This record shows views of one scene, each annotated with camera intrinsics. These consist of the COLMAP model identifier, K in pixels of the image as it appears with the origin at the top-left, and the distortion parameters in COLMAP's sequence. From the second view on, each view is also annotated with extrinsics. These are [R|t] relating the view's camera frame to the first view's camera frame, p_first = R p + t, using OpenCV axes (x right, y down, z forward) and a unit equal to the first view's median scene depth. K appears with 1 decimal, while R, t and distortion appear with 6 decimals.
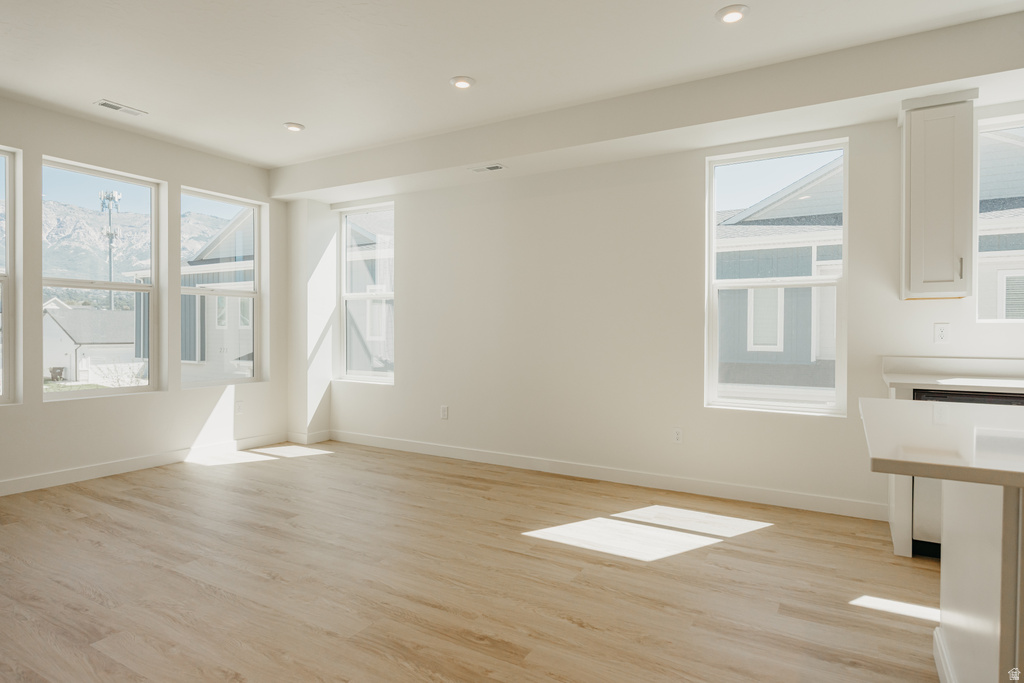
lens RADIAL K [[567.8, 0, 512.2], [0, 567.8, 340.9], [0, 0, 1]] dist [-0.005314, 0.001561]
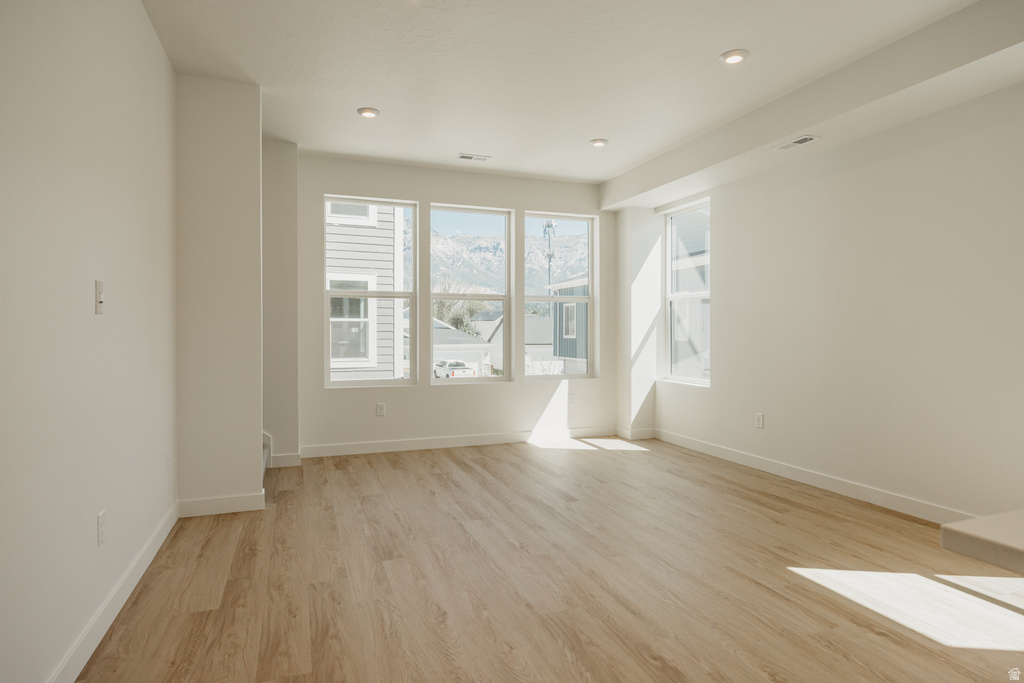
lens RADIAL K [[567.8, 0, 517.5], [0, 567.8, 335.9], [0, 0, 1]] dist [-0.005314, 0.001561]
pose [[0.783600, -0.001972, -0.621263, 0.187060], [-0.006407, 0.999916, -0.011255, 0.005070], [0.621233, 0.012800, 0.783521, 0.067866]]
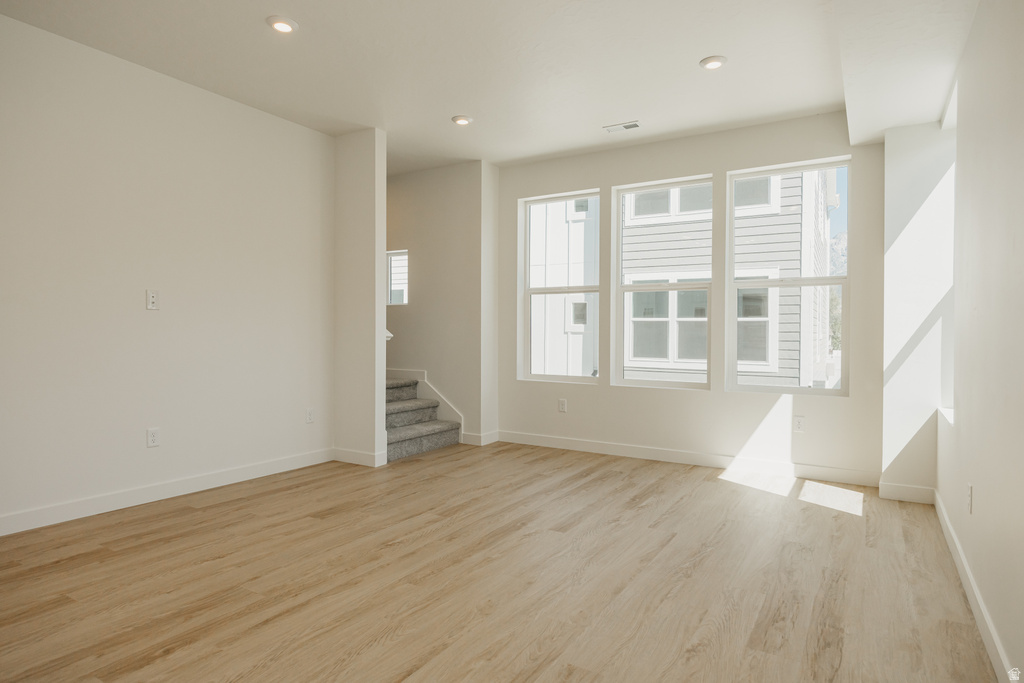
lens RADIAL K [[567.8, 0, 511.5], [0, 567.8, 350.4], [0, 0, 1]] dist [-0.005314, 0.001561]
pose [[-0.004844, 0.023897, -0.999703, 0.451768], [-0.024005, 0.999424, 0.024006, 0.005433], [0.999700, 0.024114, -0.004268, 0.831523]]
